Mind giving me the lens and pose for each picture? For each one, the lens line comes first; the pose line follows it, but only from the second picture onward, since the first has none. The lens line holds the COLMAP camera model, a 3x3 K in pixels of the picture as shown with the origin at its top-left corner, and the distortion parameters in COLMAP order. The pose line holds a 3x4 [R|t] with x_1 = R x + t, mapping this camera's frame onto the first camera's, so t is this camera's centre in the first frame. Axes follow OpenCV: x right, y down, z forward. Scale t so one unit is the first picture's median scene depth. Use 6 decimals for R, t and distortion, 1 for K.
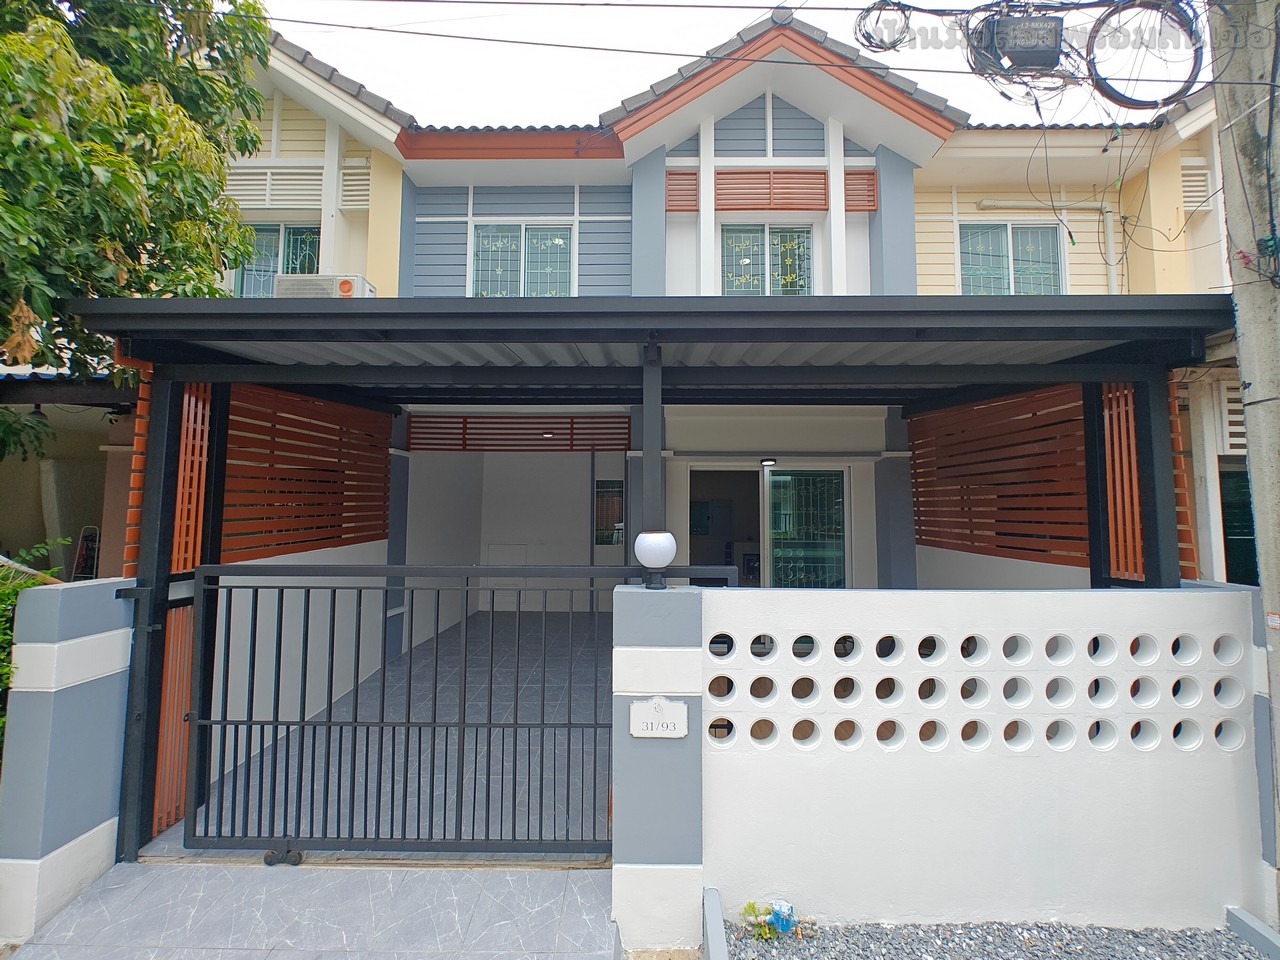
lens RADIAL K [[528.4, 0, 641.6], [0, 528.4, 483.8], [0, 0, 1]] dist [-0.001146, 0.000005]
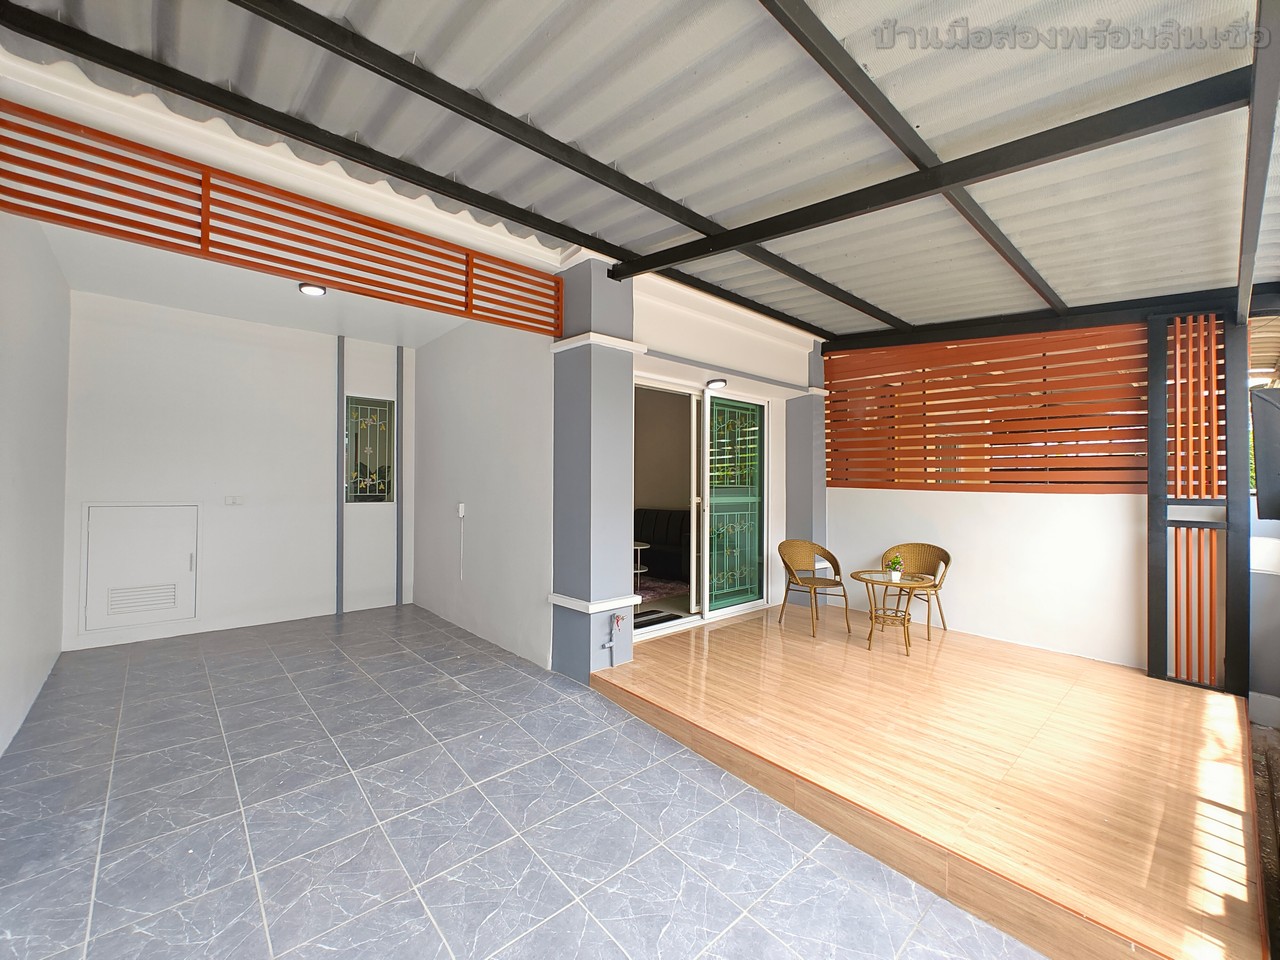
lens RADIAL K [[528.4, 0, 641.6], [0, 528.4, 483.8], [0, 0, 1]] dist [-0.001146, 0.000005]
pose [[0.730861, -0.000422, 0.682526, -0.375575], [-0.048366, 0.997454, 0.052407, 0.070895], [-0.680811, -0.071313, 0.728980, 0.497930]]
